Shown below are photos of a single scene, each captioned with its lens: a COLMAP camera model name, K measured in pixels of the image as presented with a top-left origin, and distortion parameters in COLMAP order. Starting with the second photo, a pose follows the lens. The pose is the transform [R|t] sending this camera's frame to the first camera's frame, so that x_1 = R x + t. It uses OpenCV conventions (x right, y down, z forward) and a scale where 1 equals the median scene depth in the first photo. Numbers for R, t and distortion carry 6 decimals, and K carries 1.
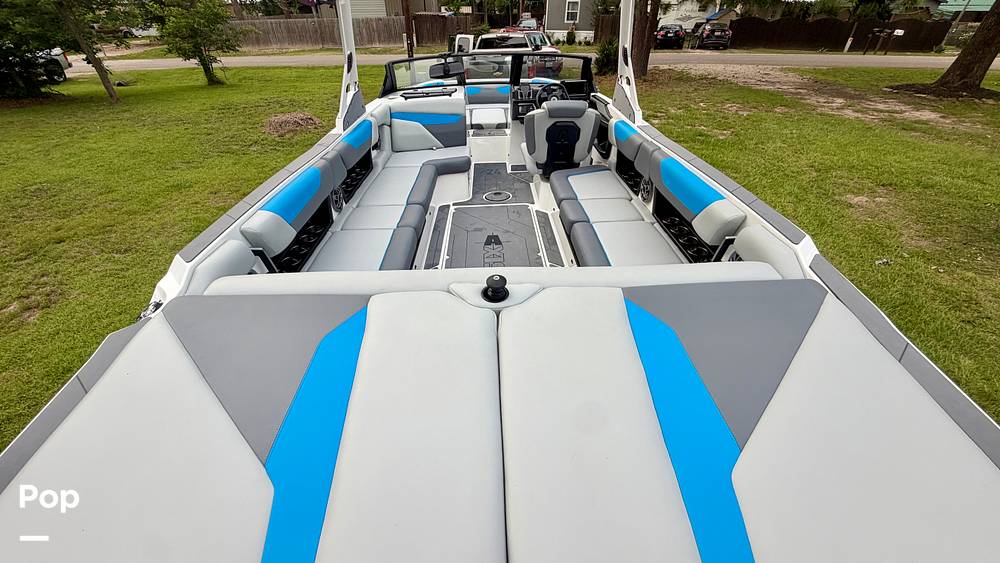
lens RADIAL K [[401.7, 0, 500.0], [0, 401.7, 281.5], [0, 0, 1]] dist [0.000018, 0.000275]
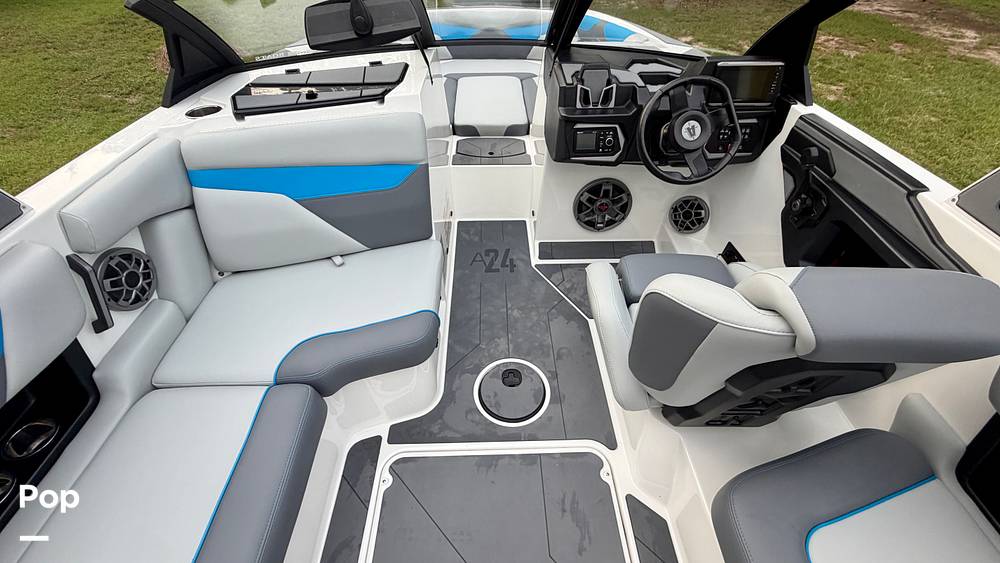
lens RADIAL K [[401.7, 0, 500.0], [0, 401.7, 281.5], [0, 0, 1]] dist [0.000018, 0.000275]
pose [[0.999726, 0.019596, 0.012766, -0.023220], [-0.021606, 0.982809, 0.183359, -0.366842], [-0.008953, -0.183585, 0.982963, 0.618638]]
